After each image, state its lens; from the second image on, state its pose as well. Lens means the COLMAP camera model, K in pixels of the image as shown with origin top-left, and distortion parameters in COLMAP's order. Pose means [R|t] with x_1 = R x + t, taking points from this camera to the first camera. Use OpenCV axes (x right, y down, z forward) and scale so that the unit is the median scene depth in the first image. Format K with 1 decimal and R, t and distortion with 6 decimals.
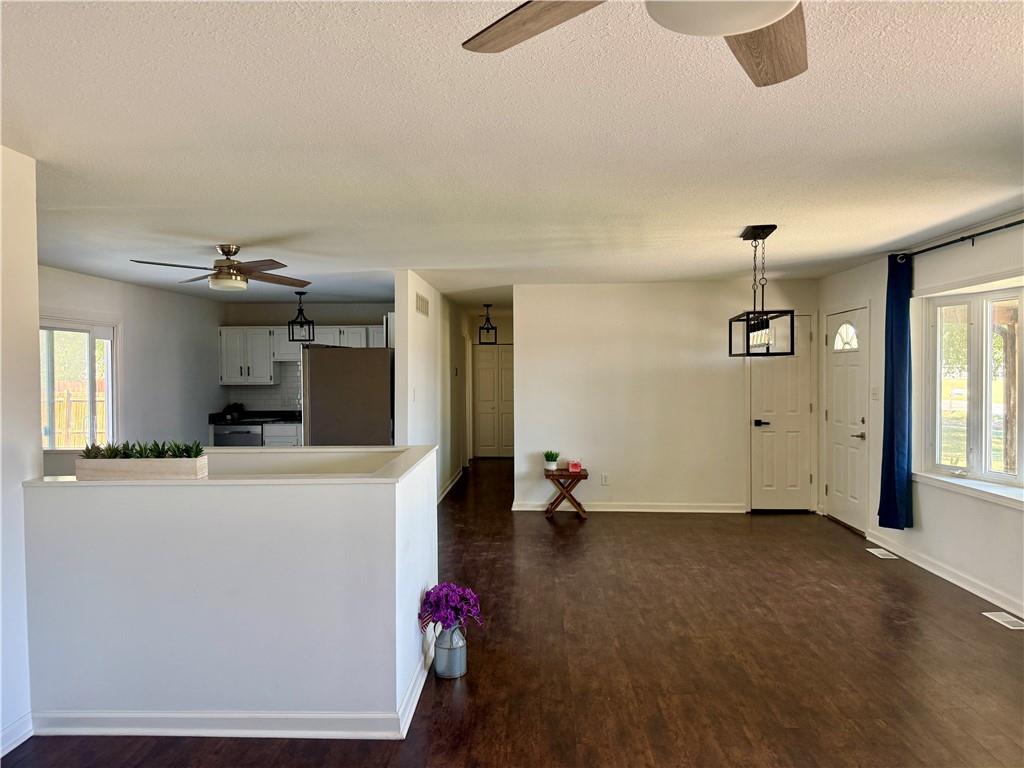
lens RADIAL K [[725.7, 0, 507.2], [0, 725.7, 382.3], [0, 0, 1]] dist [0.089658, -0.125326]
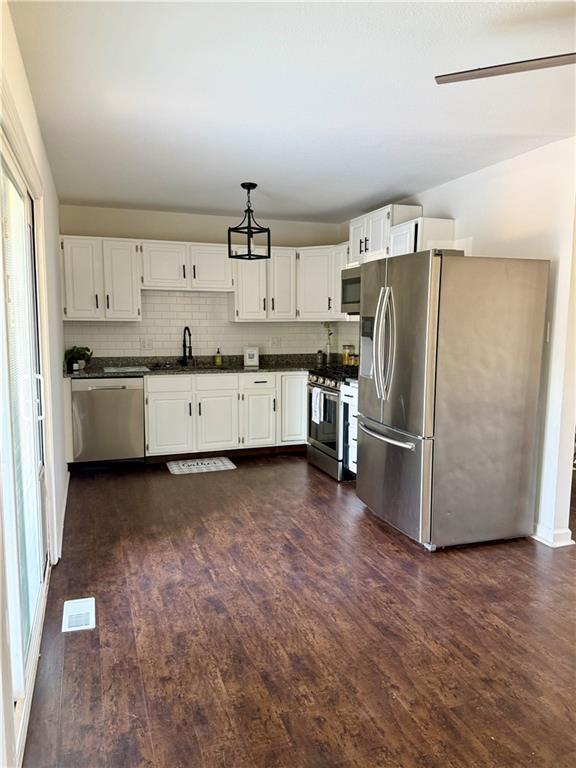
lens RADIAL K [[549.0, 0, 289.7], [0, 549.0, 386.2], [0, 0, 1]] dist [0.166750, -0.334985]
pose [[0.926742, -0.033812, 0.374174, -0.675471], [-0.005080, 0.994723, 0.102469, 0.017046], [-0.375665, -0.096863, 0.921680, 0.726900]]
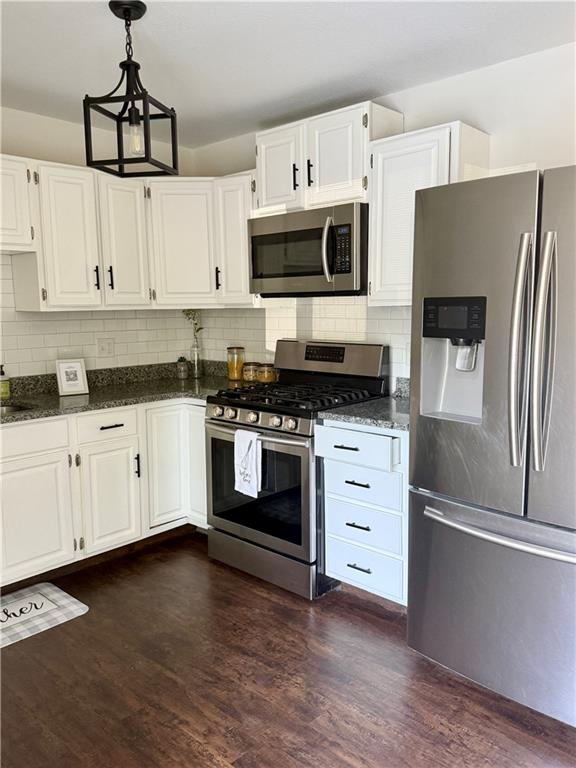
lens RADIAL K [[602.0, 0, 288.0], [0, 602.0, 384.0], [0, 0, 1]] dist [0.138685, -0.257495]
pose [[0.646133, -0.097367, 0.756988, -0.675037], [0.016646, 0.993391, 0.113566, 0.009841], [-0.763043, -0.060778, 0.643484, 1.161058]]
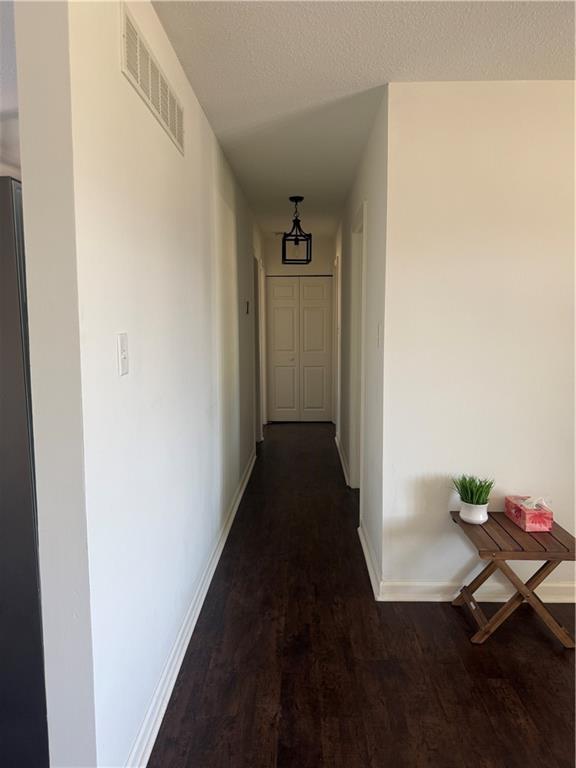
lens RADIAL K [[540.4, 0, 288.0], [0, 540.4, 384.0], [0, 0, 1]] dist [0.151594, -0.232596]
pose [[0.999829, -0.001019, 0.018478, -0.077884], [-0.000831, 0.995005, 0.099819, 0.009325], [-0.018487, -0.099818, 0.994834, 0.934245]]
